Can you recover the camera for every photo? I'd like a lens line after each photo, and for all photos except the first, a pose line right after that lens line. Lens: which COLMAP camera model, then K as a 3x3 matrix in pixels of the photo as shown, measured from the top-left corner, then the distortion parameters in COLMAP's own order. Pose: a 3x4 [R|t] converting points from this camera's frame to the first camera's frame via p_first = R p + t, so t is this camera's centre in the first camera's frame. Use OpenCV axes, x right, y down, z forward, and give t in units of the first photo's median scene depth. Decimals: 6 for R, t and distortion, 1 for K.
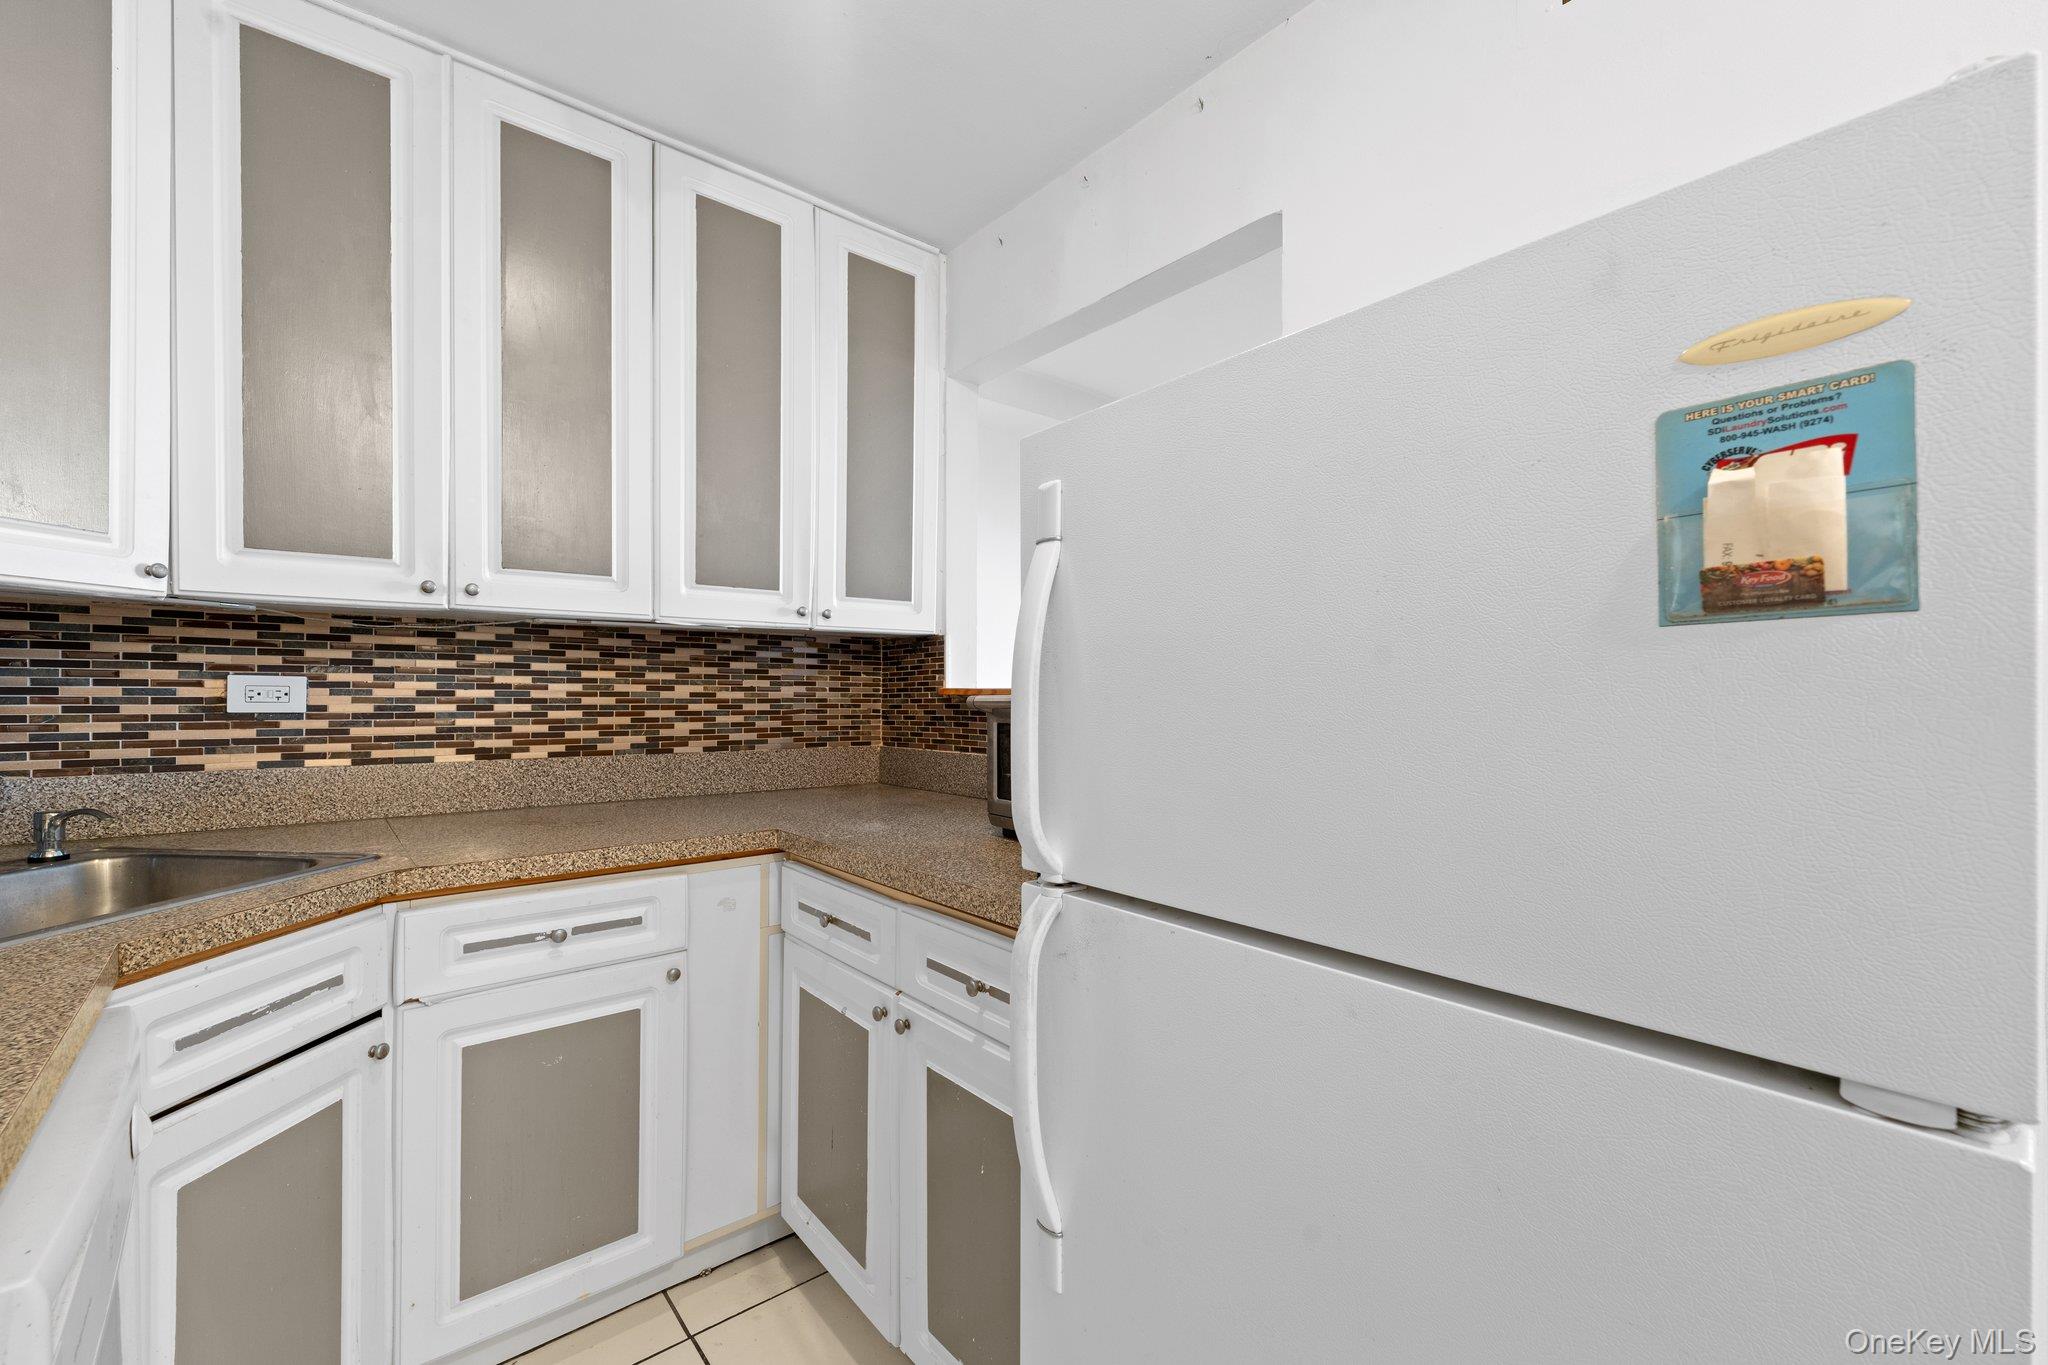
lens RADIAL K [[832.2, 0, 1021.1], [0, 832.2, 694.4], [0, 0, 1]] dist [0.000453, -0.000536]
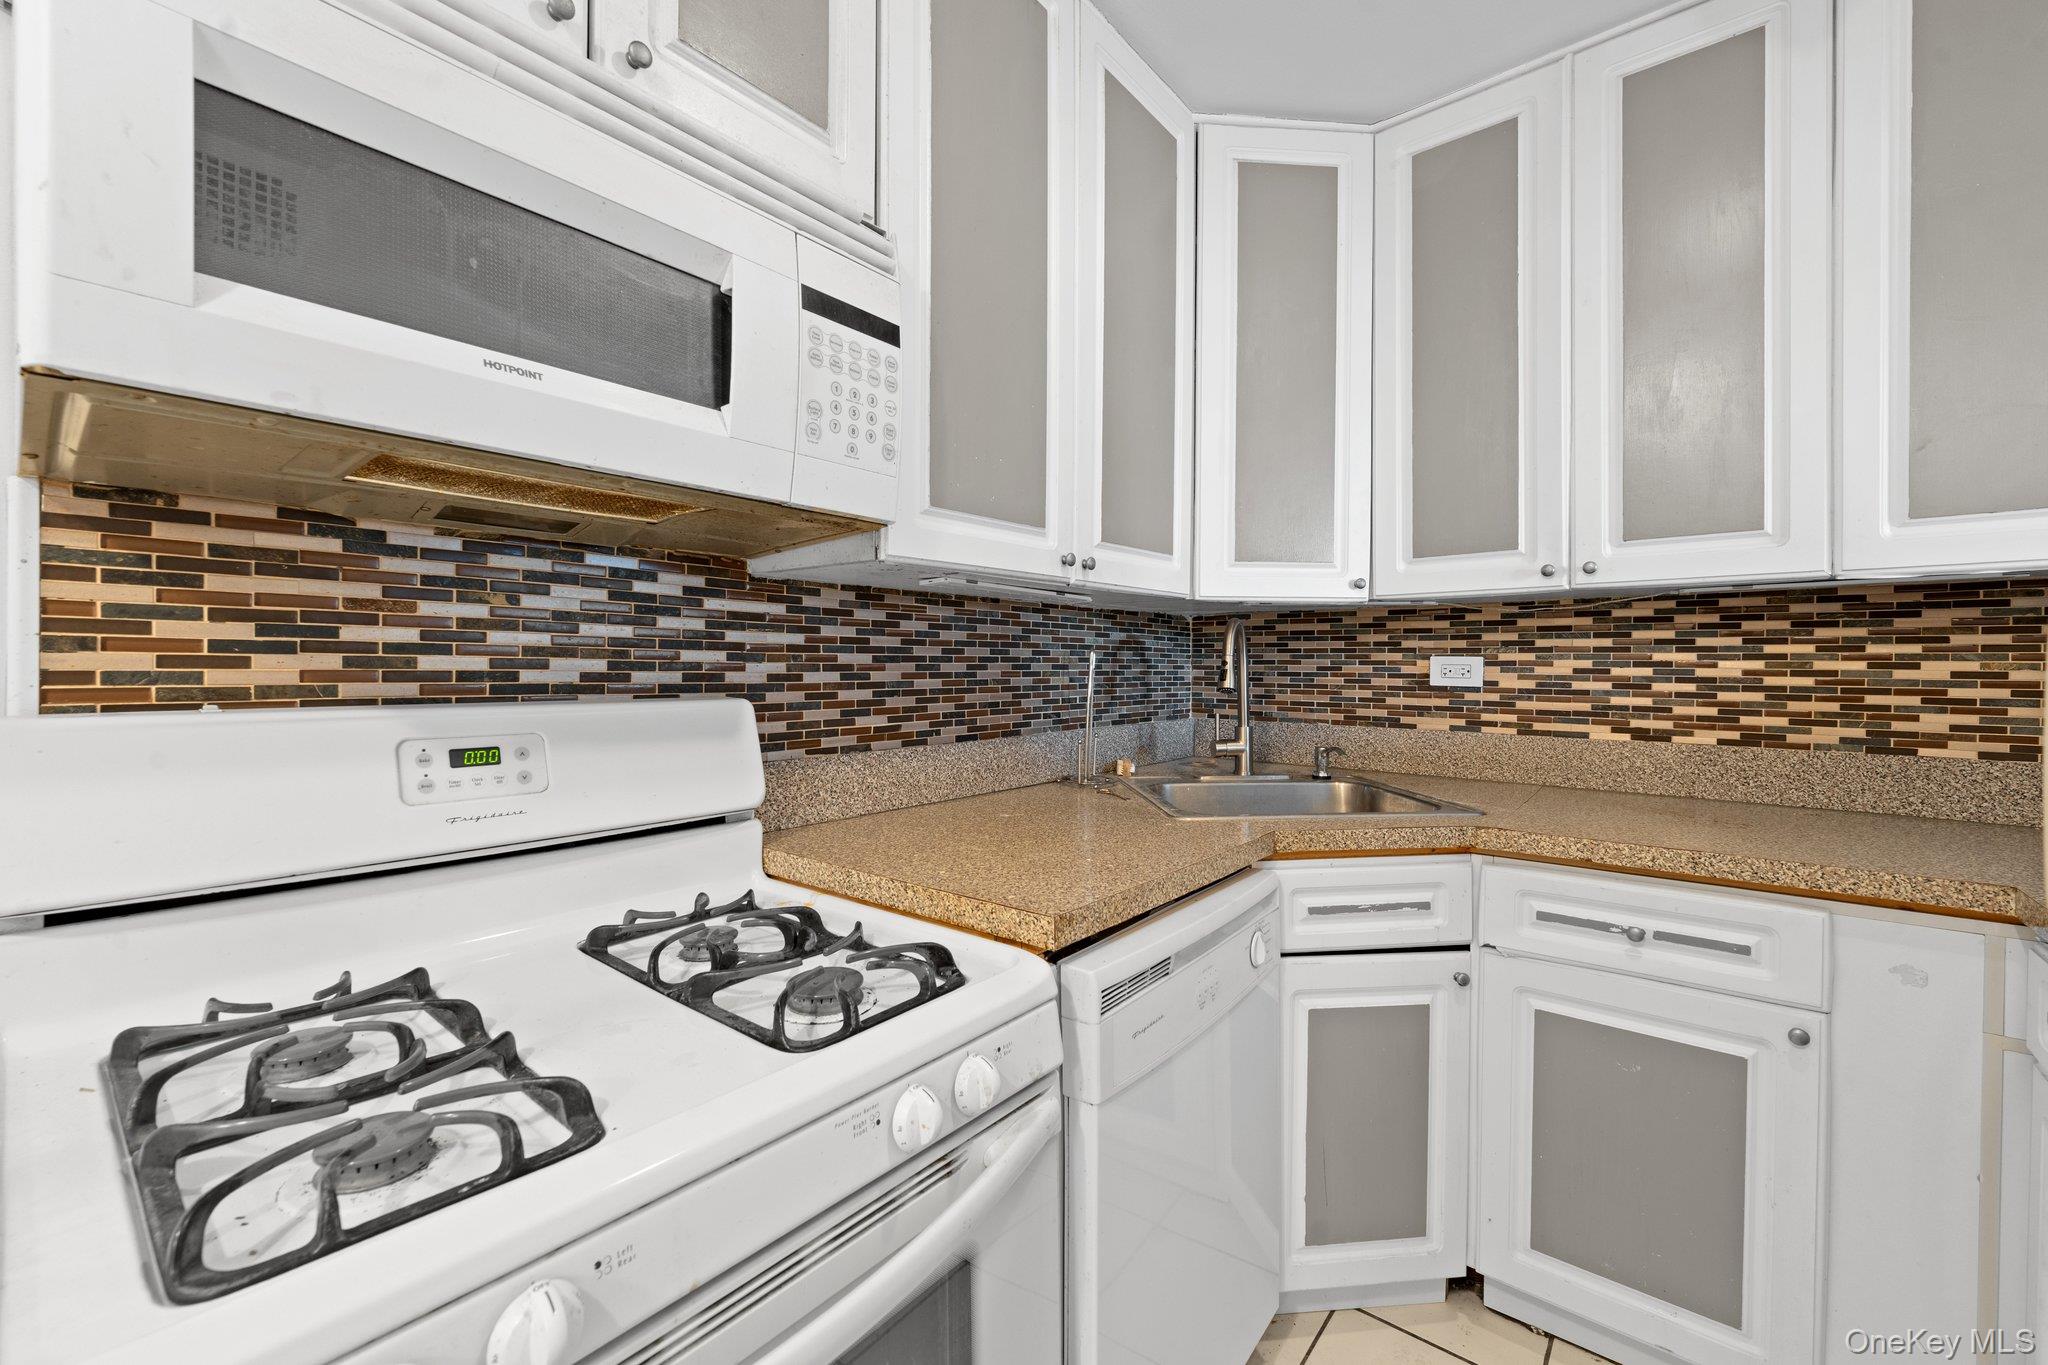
lens RADIAL K [[828.0, 0, 1022.7], [0, 828.0, 672.7], [0, 0, 1]] dist [-0.001262, -0.000256]
pose [[0.178288, 0.005161, -0.983965, 0.180188], [-0.006413, 0.999971, 0.004083, 0.000862], [0.983957, 0.005582, 0.178316, 0.134909]]
